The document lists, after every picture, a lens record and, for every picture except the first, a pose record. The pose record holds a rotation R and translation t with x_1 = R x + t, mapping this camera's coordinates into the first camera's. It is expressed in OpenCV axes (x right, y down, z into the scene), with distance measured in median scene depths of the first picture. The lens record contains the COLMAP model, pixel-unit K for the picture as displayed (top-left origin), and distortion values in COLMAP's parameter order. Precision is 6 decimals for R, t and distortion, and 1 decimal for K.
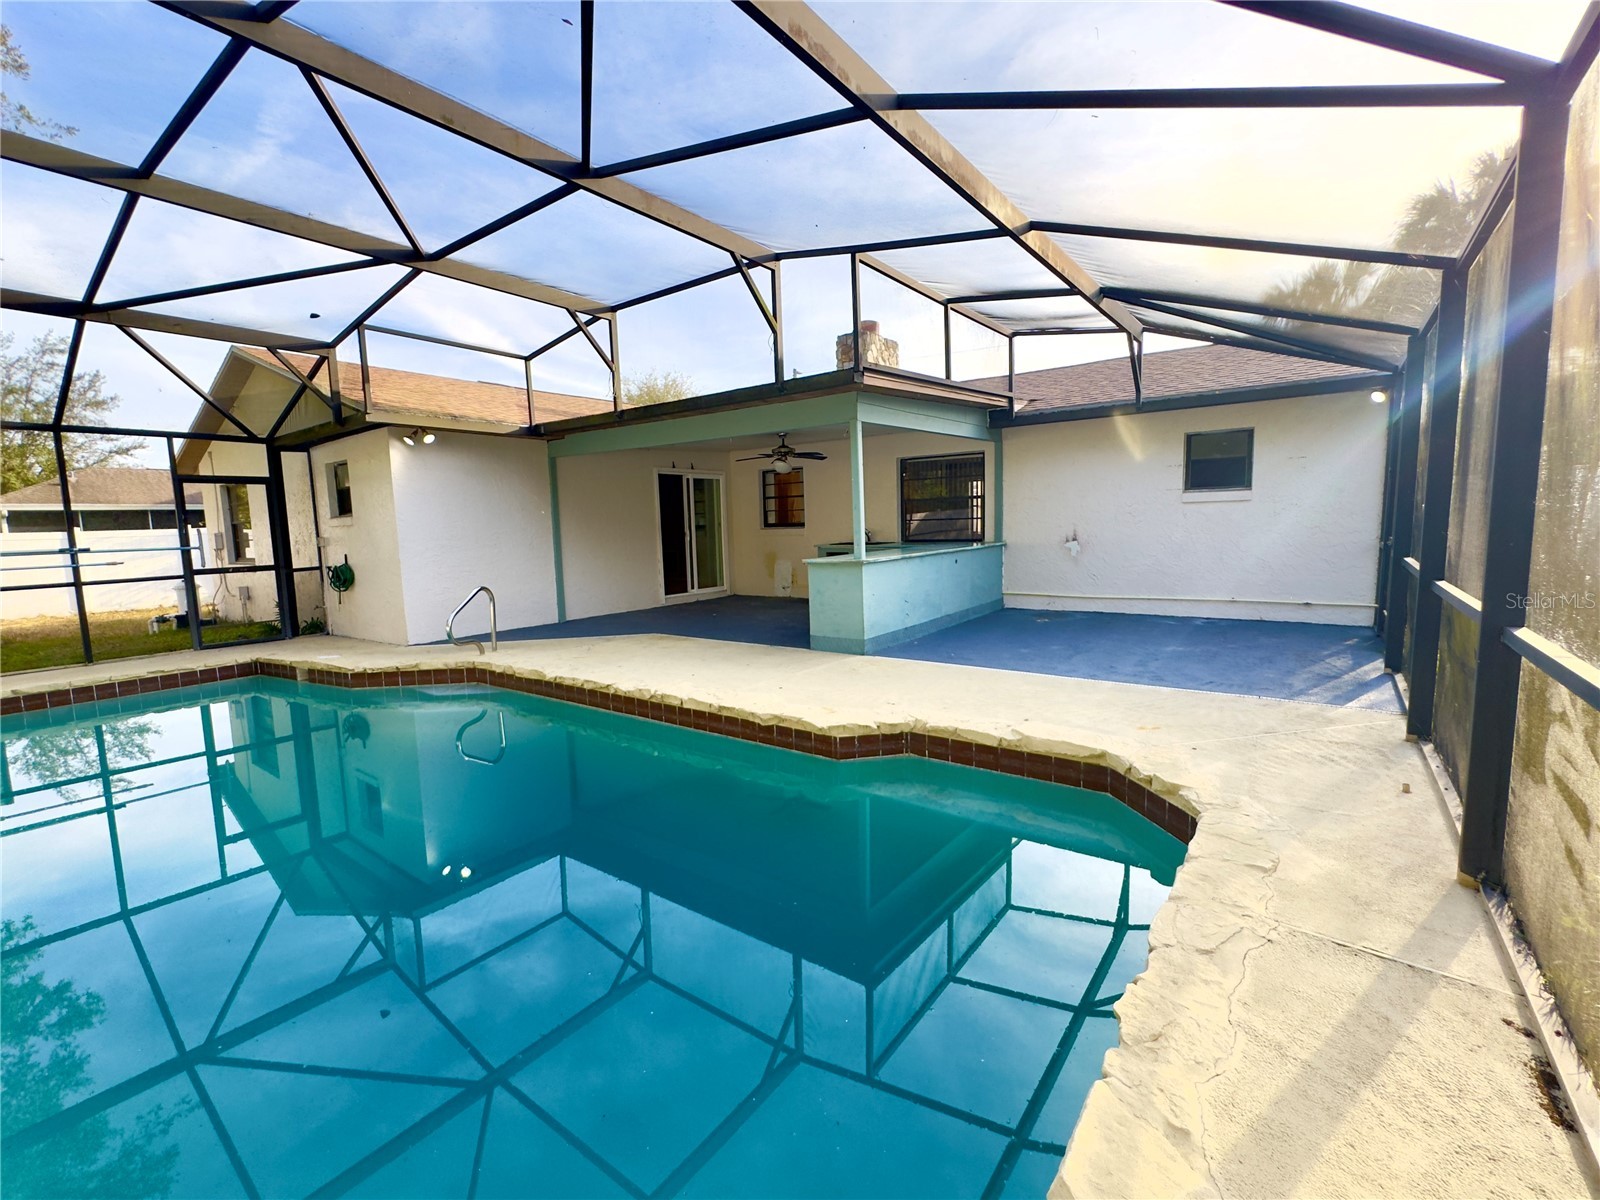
lens RADIAL K [[698.5, 0, 800.5], [0, 698.5, 598.6], [0, 0, 1]] dist [-0.001544, 0.000139]
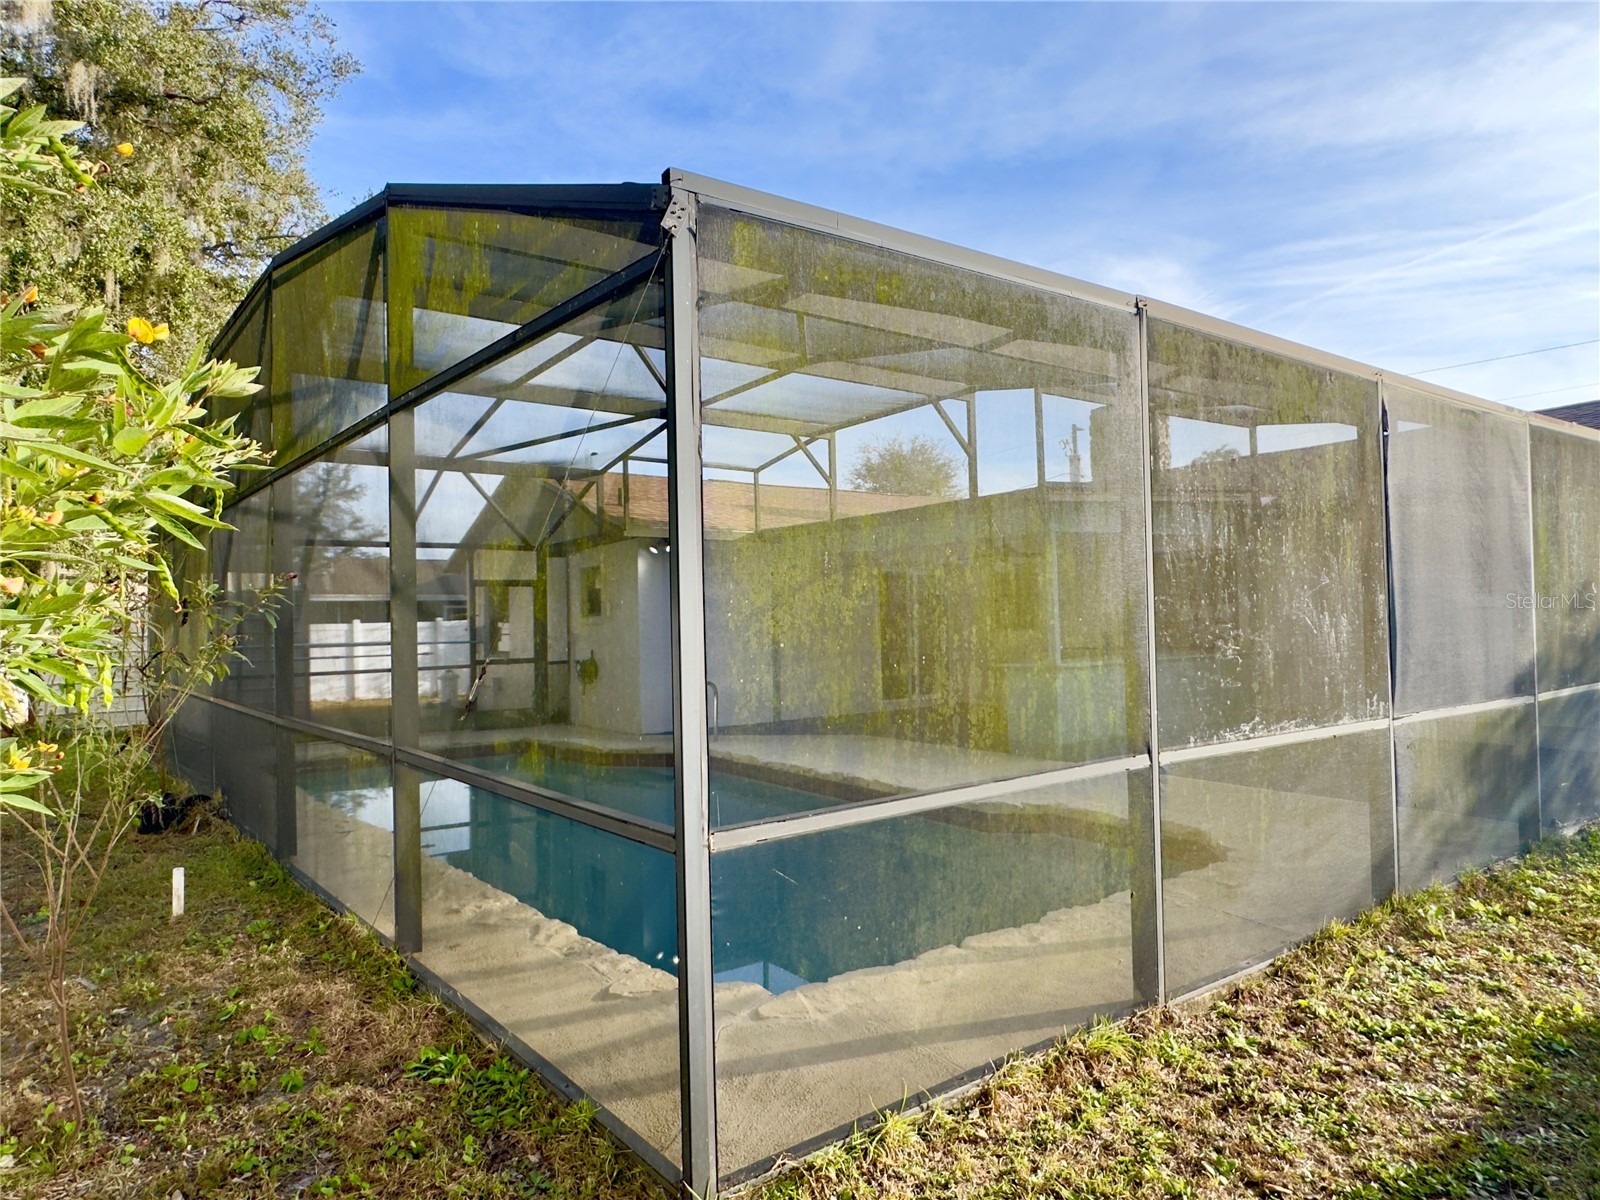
lens RADIAL K [[1009.9, 0, 801.8], [0, 1009.9, 599.4], [0, 0, 1]] dist [-0.000900, -0.000041]
pose [[0.950893, 0.003877, -0.309497, 0.151273], [-0.041441, 0.992513, -0.114892, 0.027043], [0.306734, 0.122076, 0.943934, -0.406183]]
